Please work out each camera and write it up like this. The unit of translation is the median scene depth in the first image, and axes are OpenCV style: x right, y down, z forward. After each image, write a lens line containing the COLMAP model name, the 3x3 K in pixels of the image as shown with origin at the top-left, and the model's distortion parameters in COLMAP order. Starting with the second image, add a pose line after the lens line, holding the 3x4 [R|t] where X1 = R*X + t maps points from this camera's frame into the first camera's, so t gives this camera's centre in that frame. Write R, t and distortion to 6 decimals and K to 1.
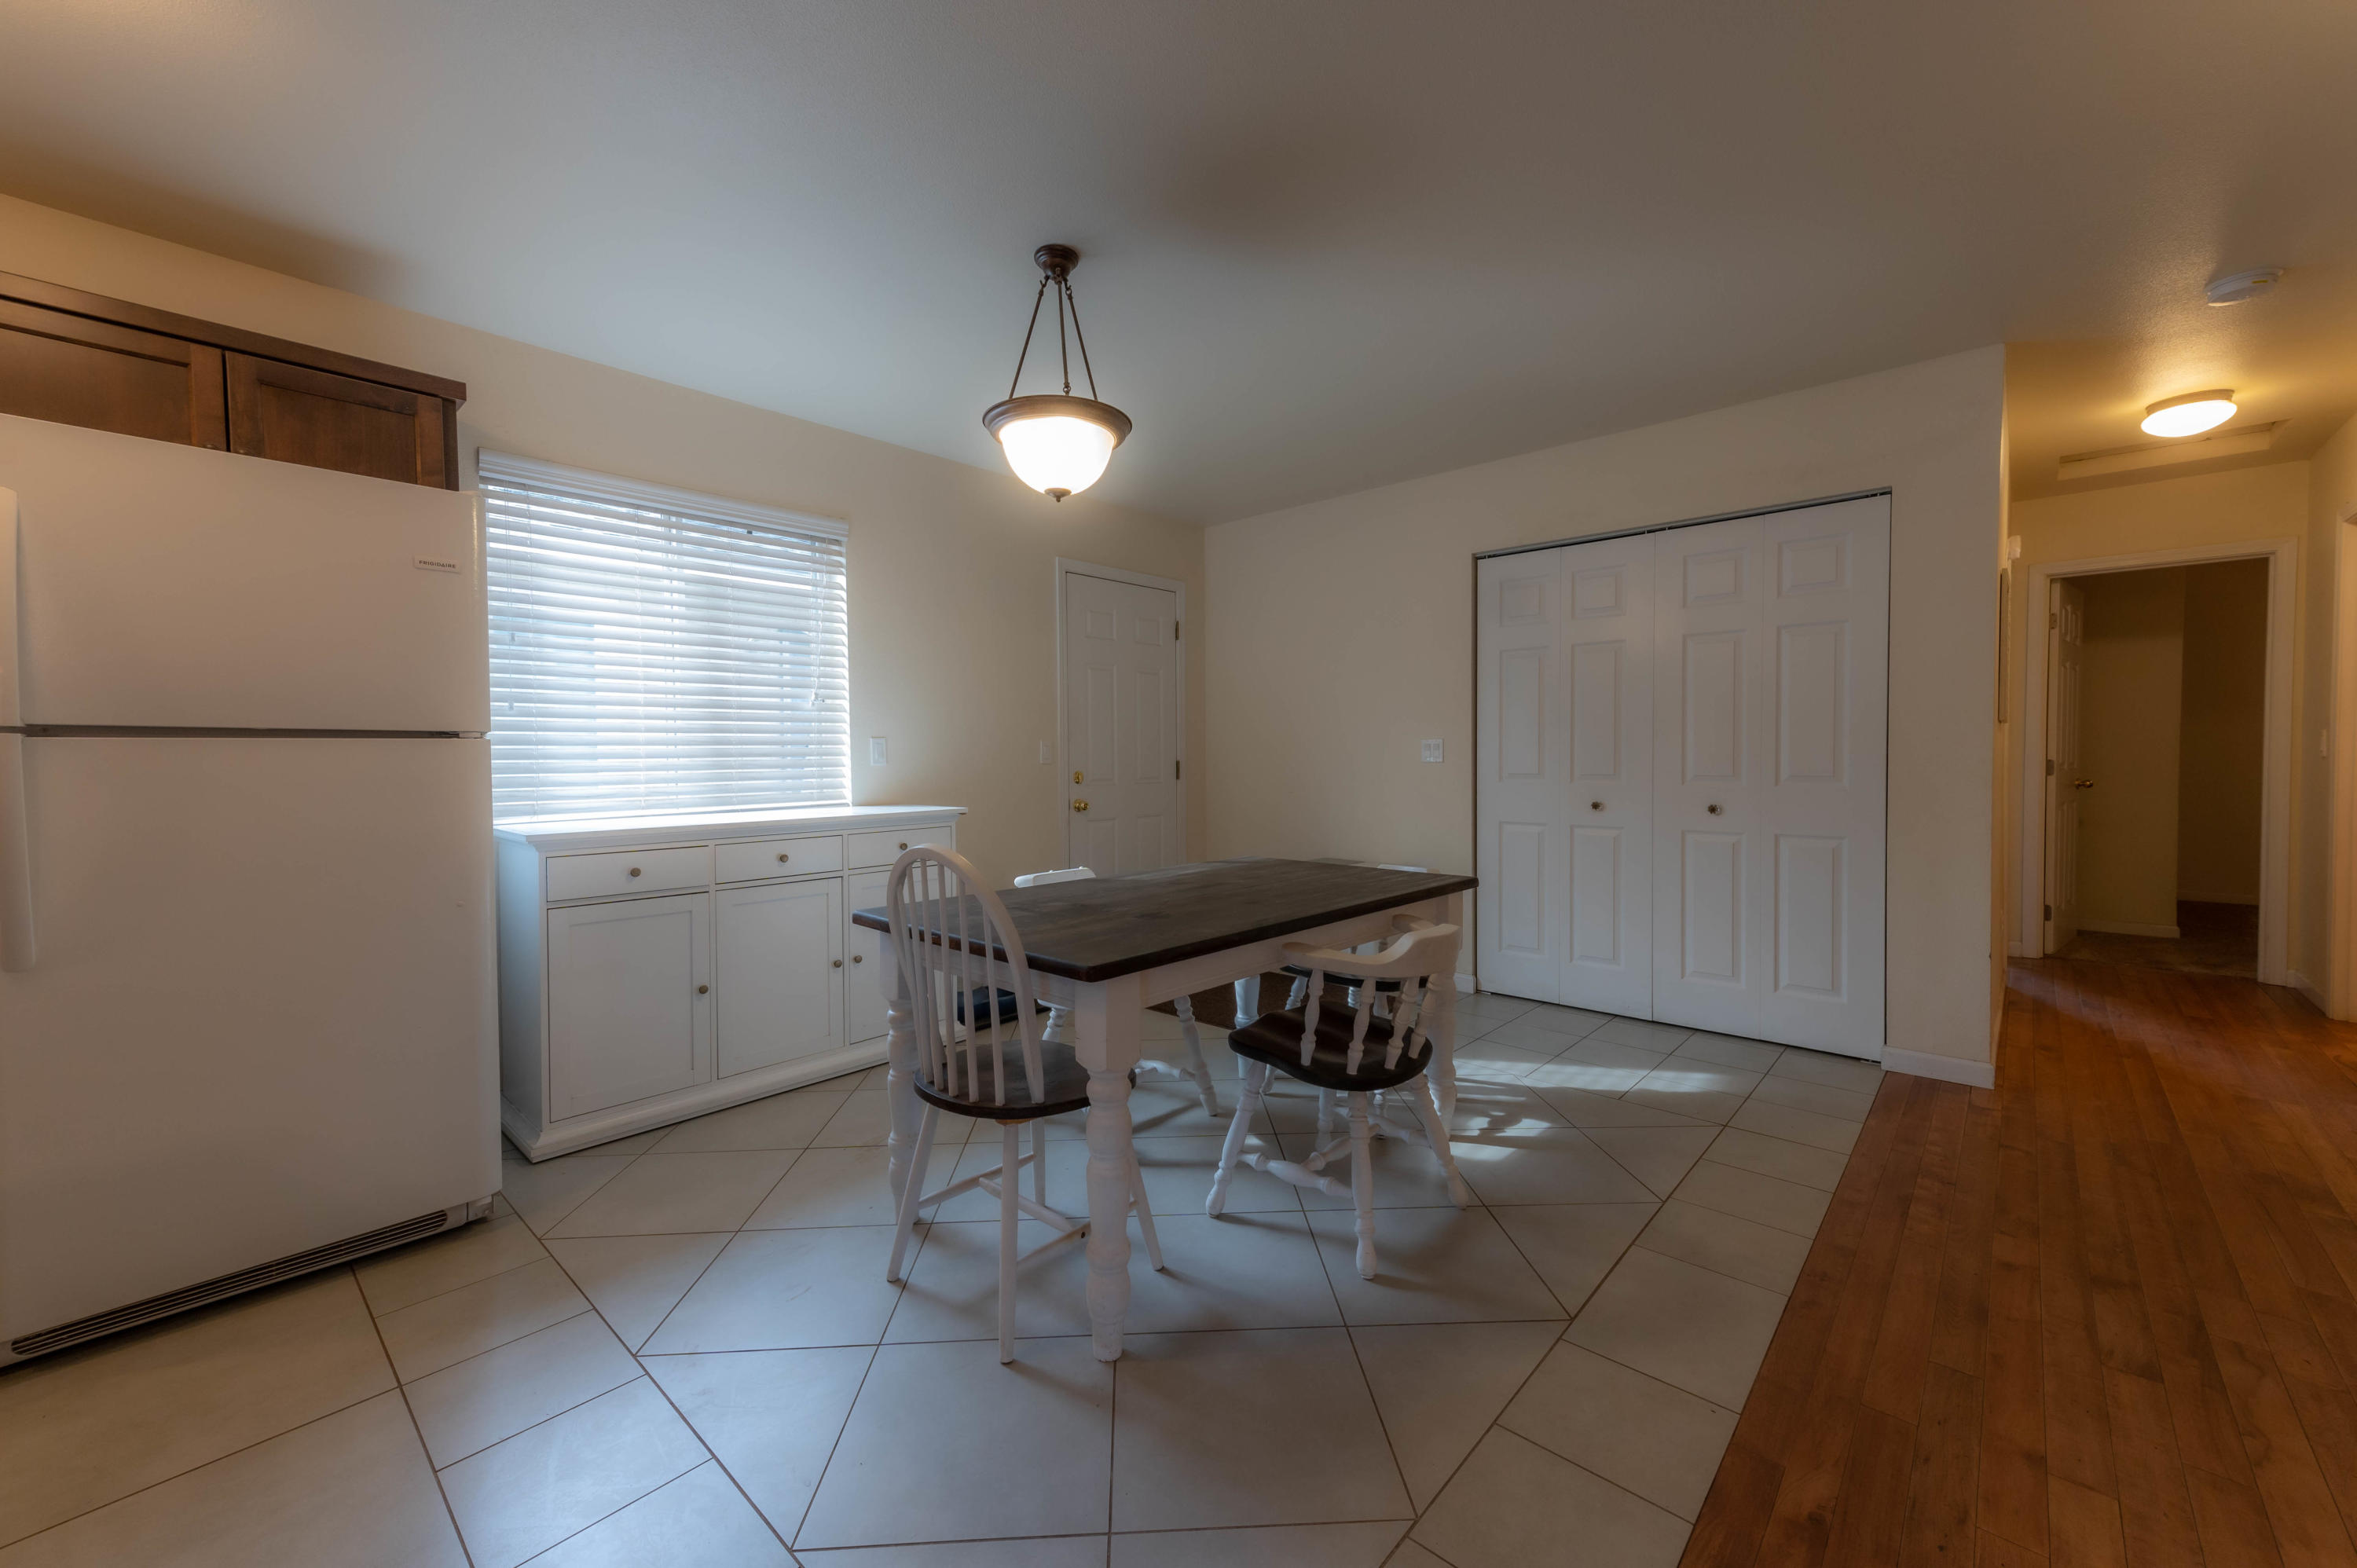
lens RADIAL K [[916.6, 0, 1179.0], [0, 916.6, 777.0], [0, 0, 1]] dist [0.020527, -0.001092]
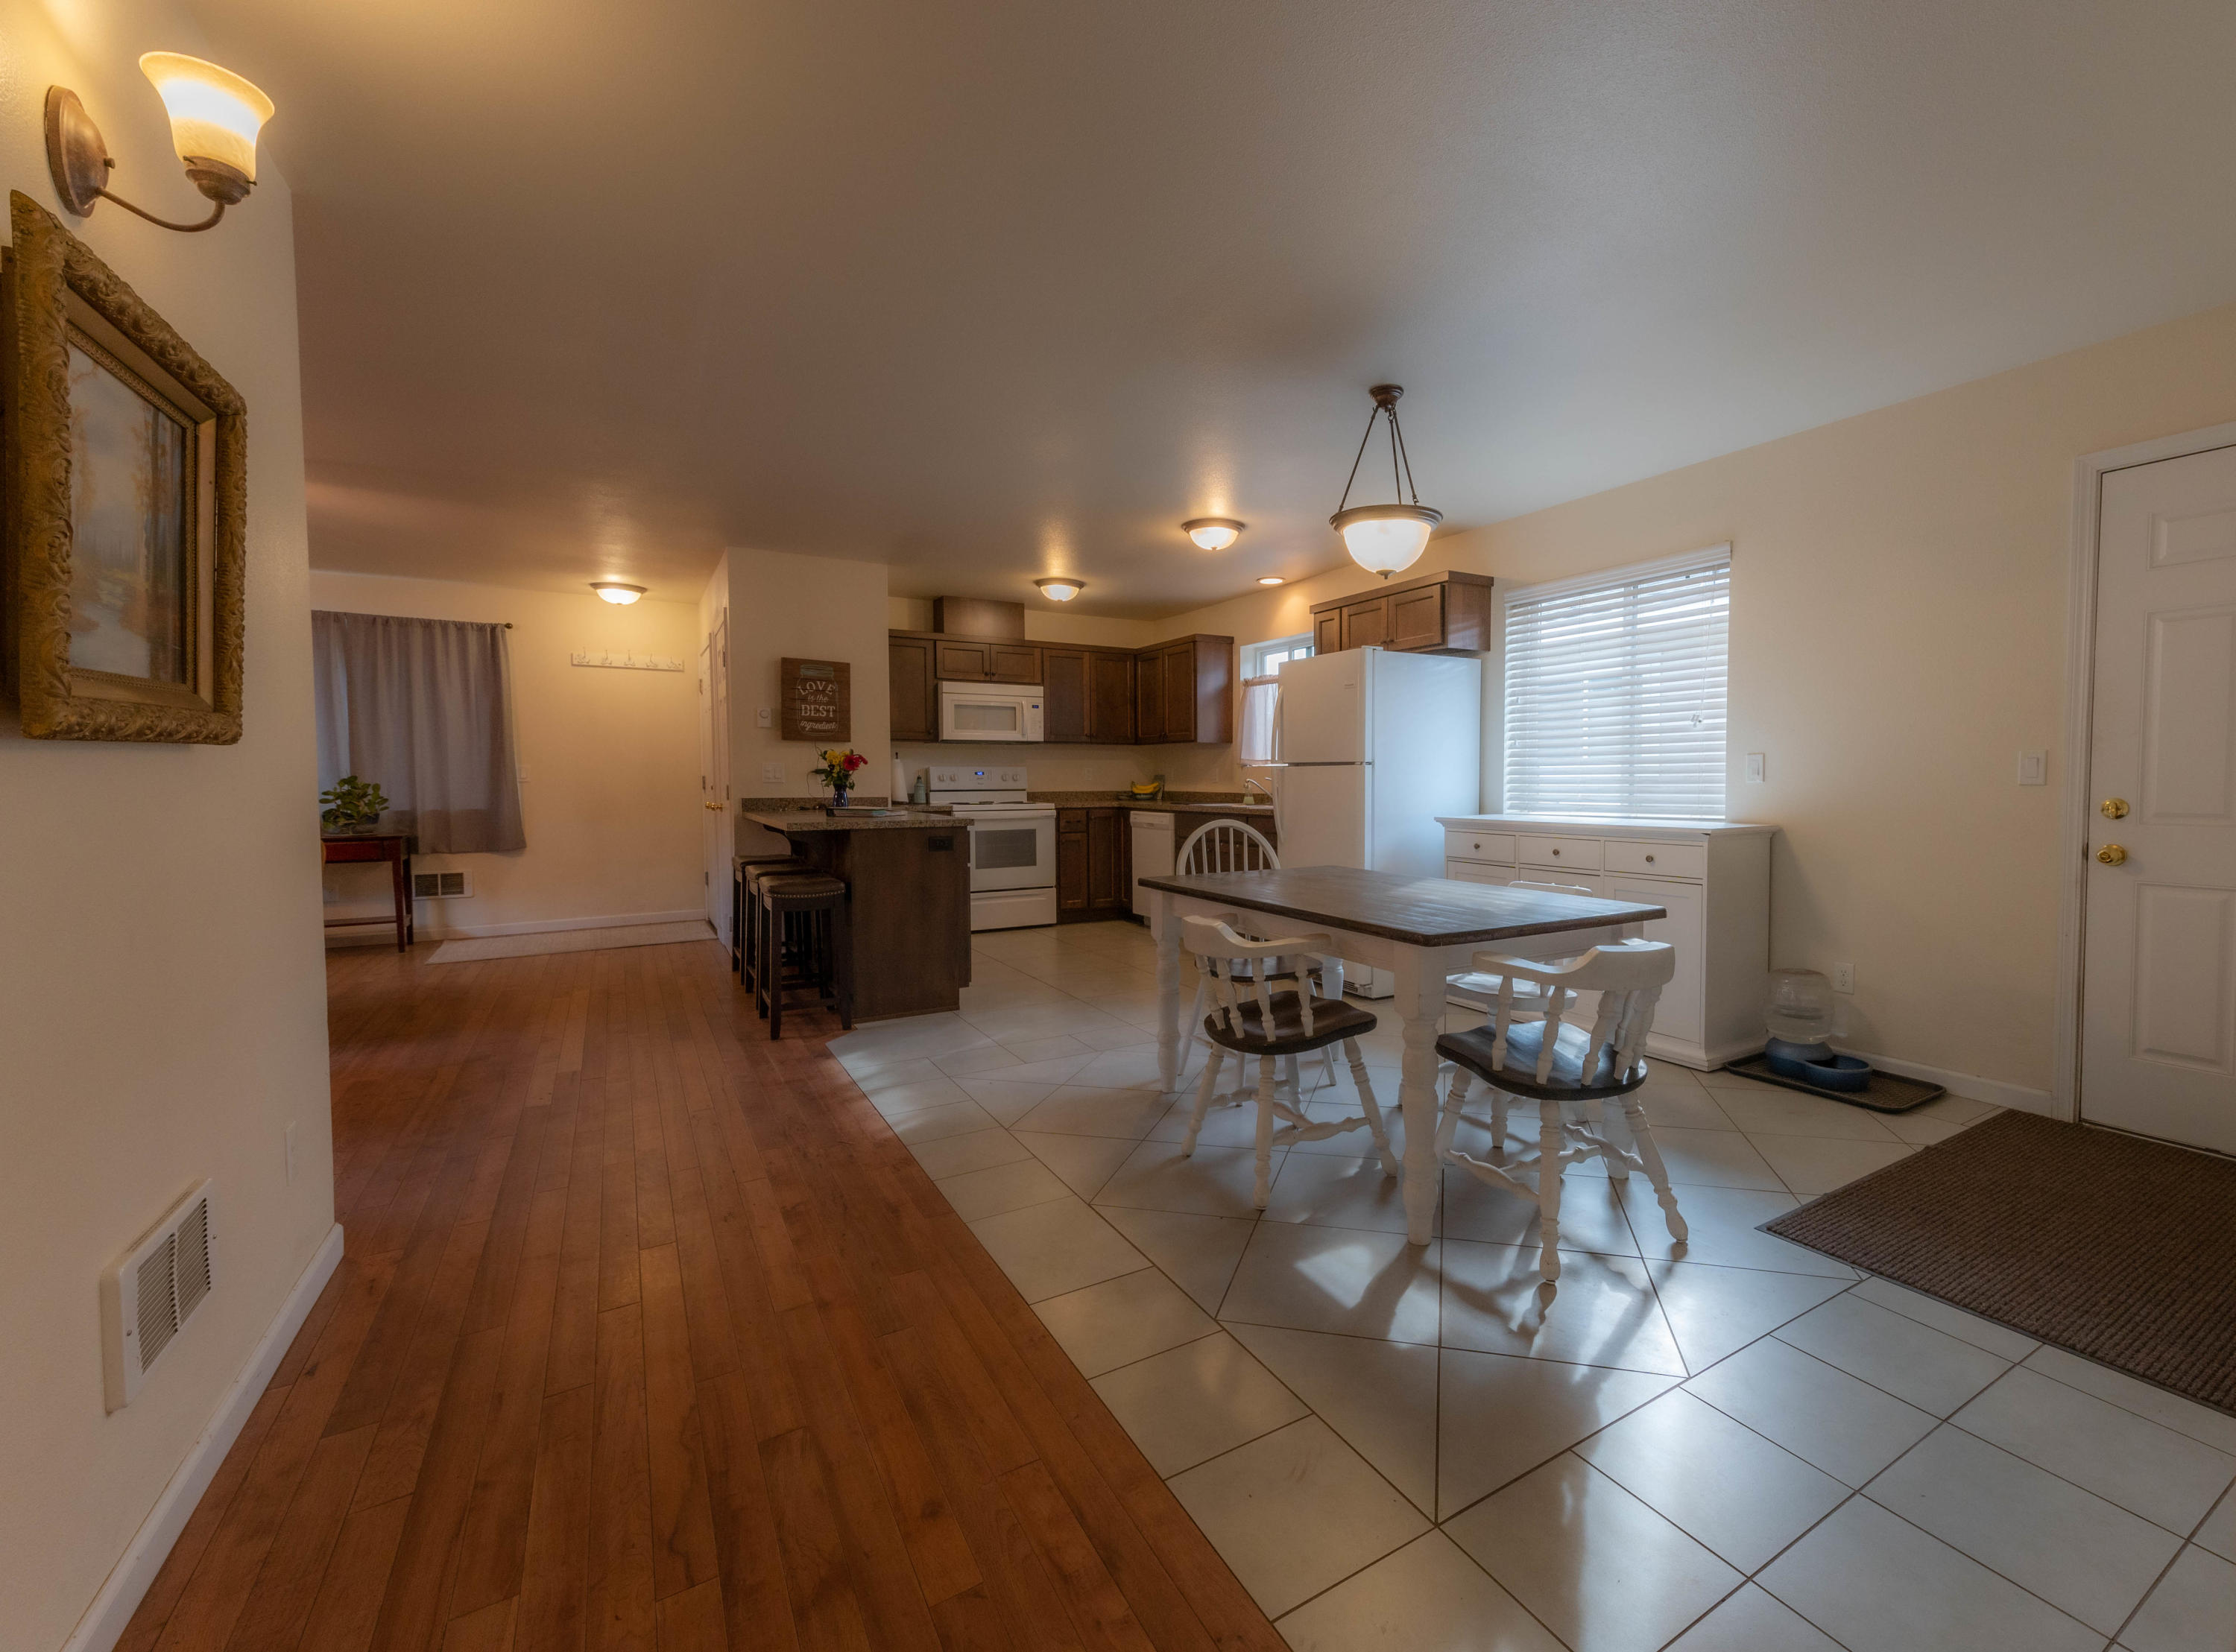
lens RADIAL K [[958.0, 0, 1246.8], [0, 958.0, 818.1], [0, 0, 1]] dist [0.015657, -0.000148]
pose [[-0.252209, 0.048684, -0.966447, 1.274582], [-0.019488, 0.998276, 0.055373, -0.033187], [0.967476, 0.032800, -0.250826, 1.182693]]
